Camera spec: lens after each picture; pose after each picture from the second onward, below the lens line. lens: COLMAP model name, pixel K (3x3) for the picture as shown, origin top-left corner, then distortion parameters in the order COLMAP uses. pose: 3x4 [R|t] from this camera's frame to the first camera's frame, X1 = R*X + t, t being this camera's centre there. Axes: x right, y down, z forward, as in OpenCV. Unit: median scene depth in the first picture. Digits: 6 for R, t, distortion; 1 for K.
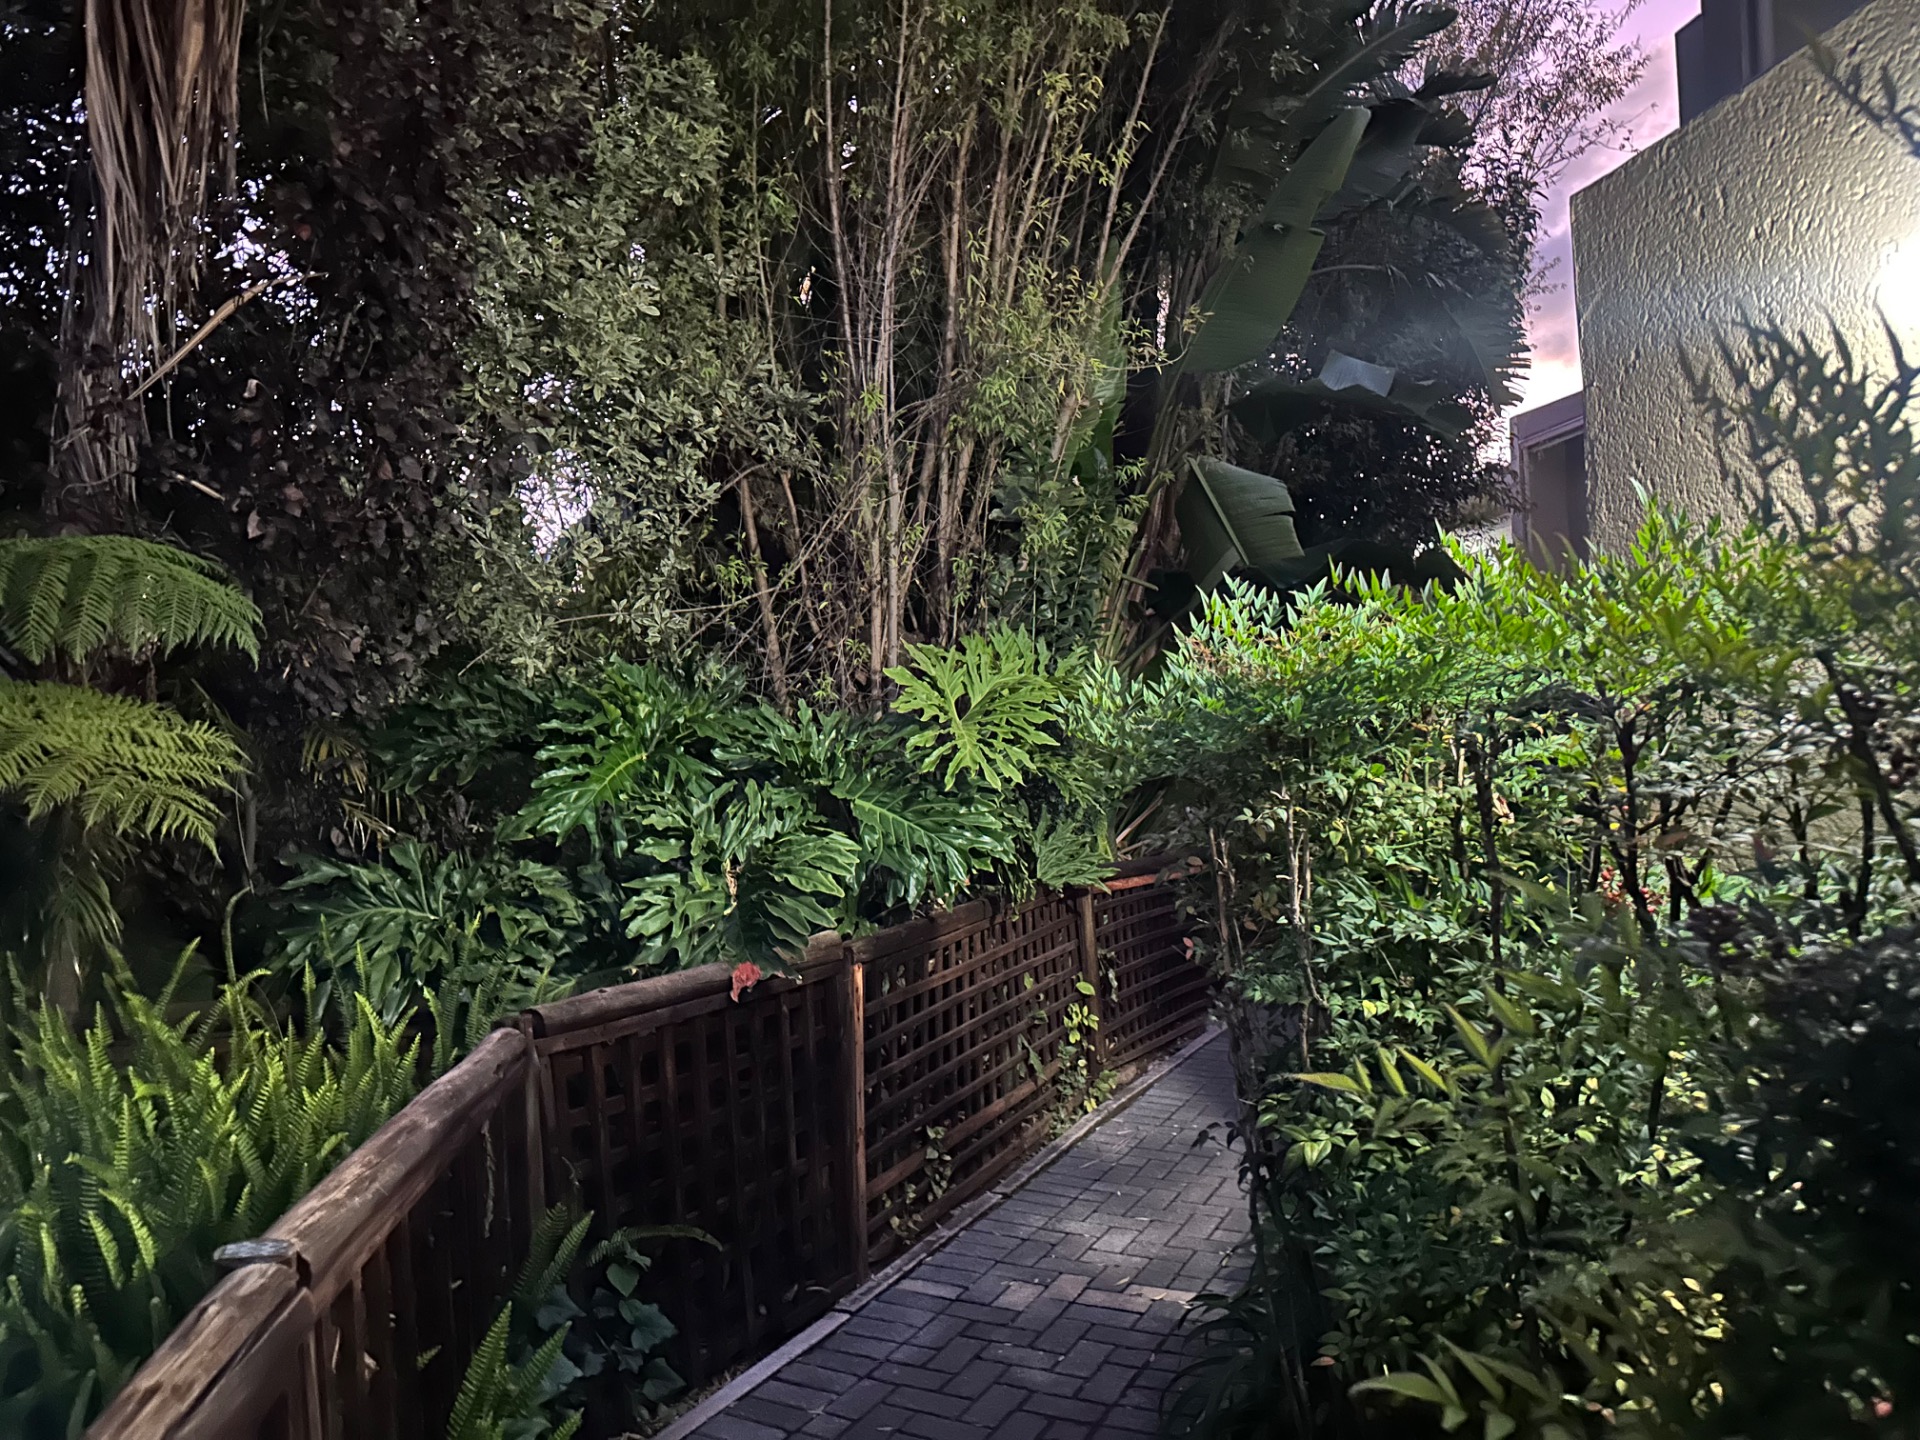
lens RADIAL K [[1399.2, 0, 960.0], [0, 1399.2, 720.0], [0, 0, 1]] dist [0.089923, -0.126198]
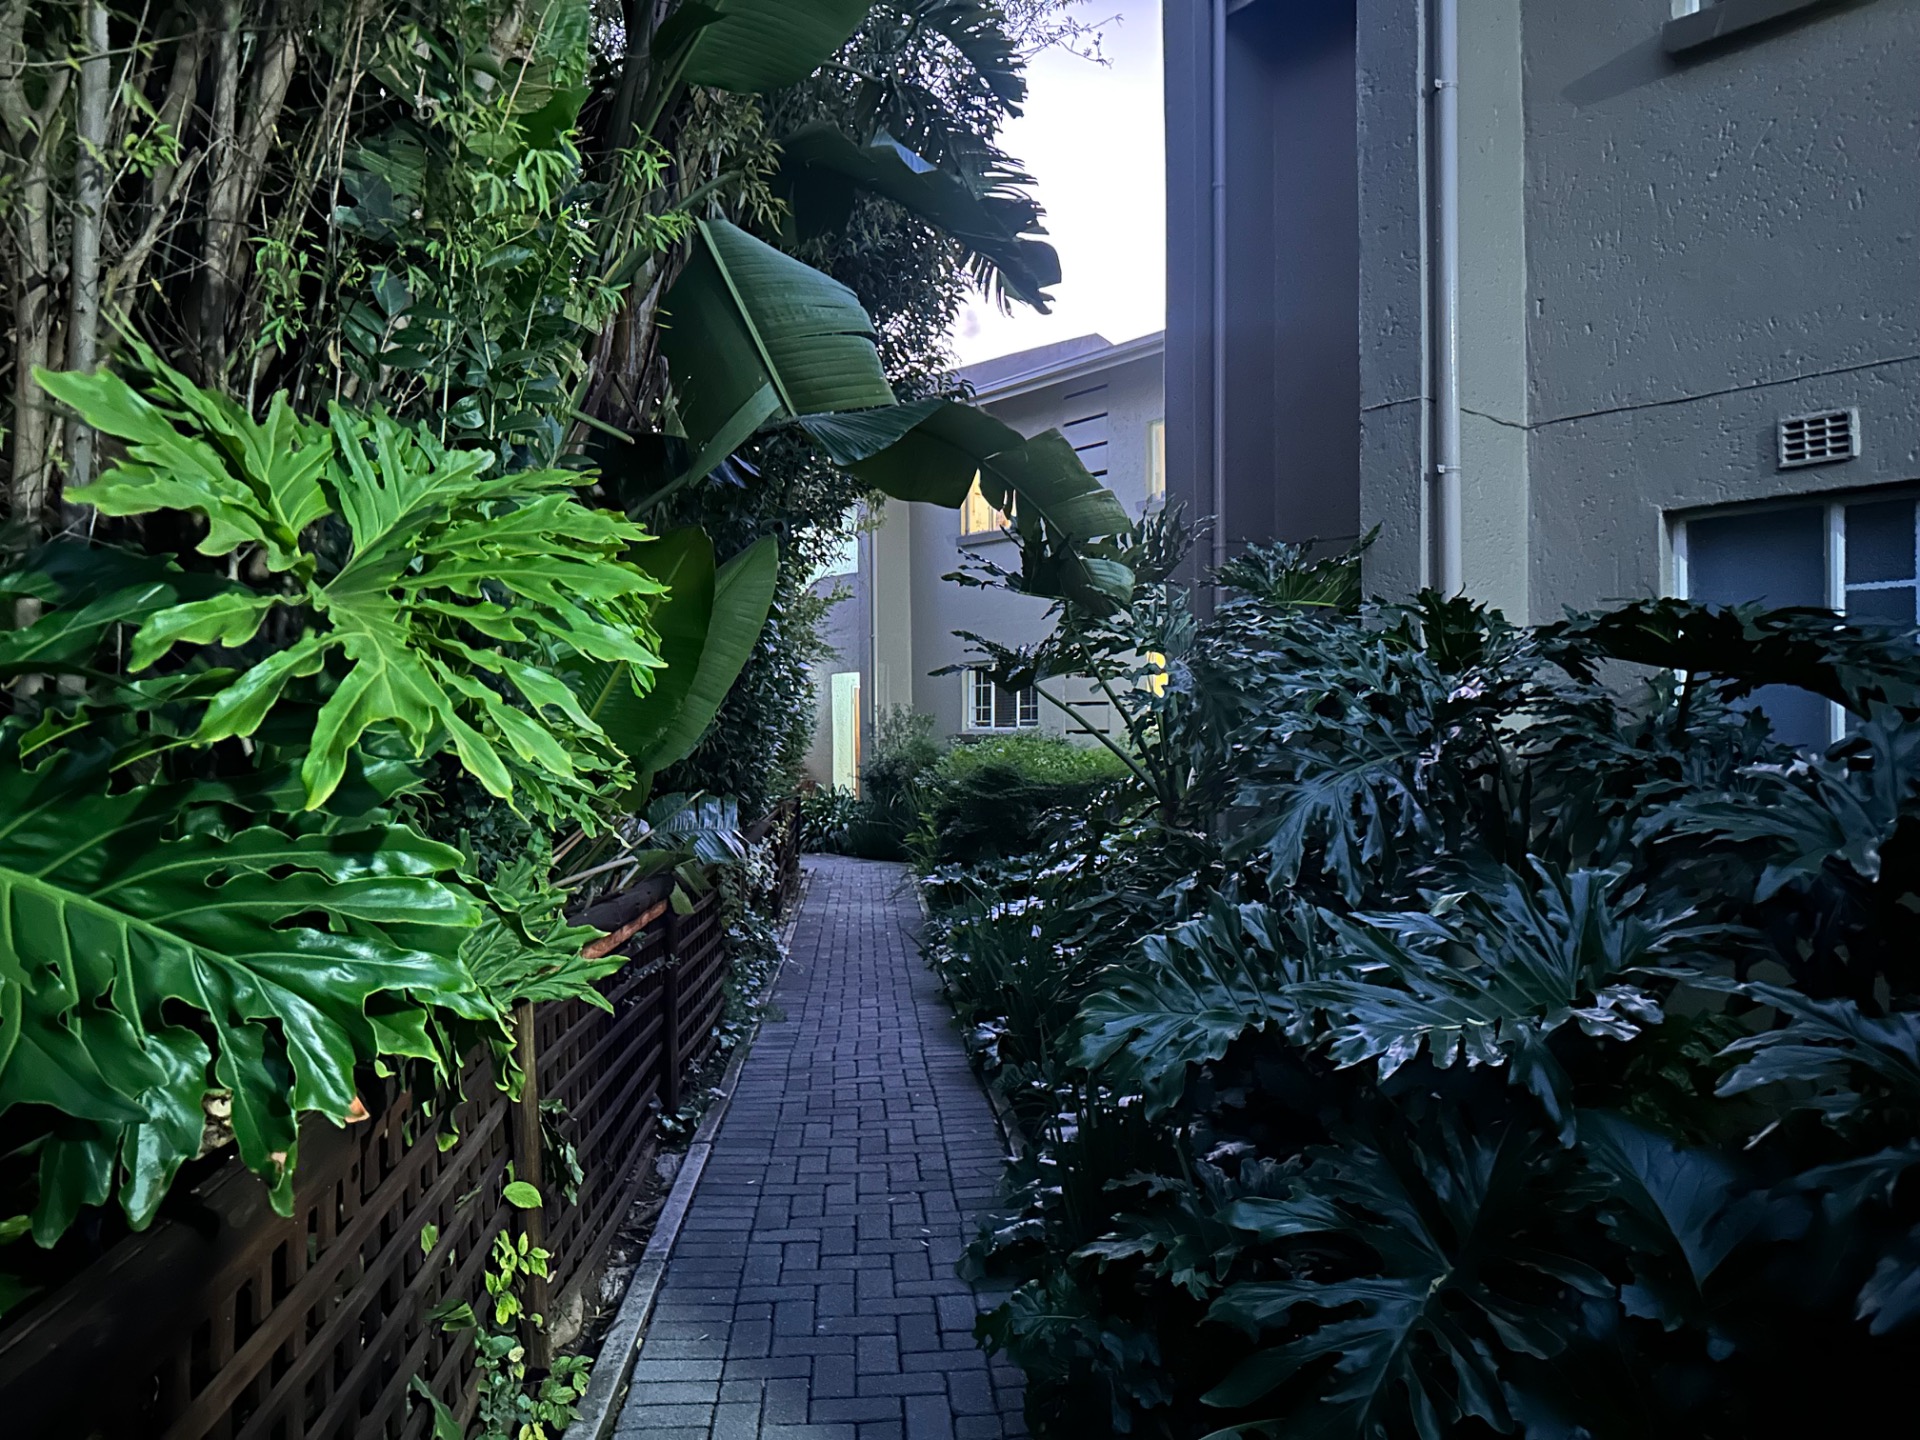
lens RADIAL K [[1399.2, 0, 960.0], [0, 1399.2, 720.0], [0, 0, 1]] dist [0.089923, -0.126198]
pose [[0.873170, 0.020741, 0.486974, -0.031832], [-0.020955, 0.999768, -0.005008, 0.030604], [-0.486965, -0.005832, 0.873402, 0.670196]]
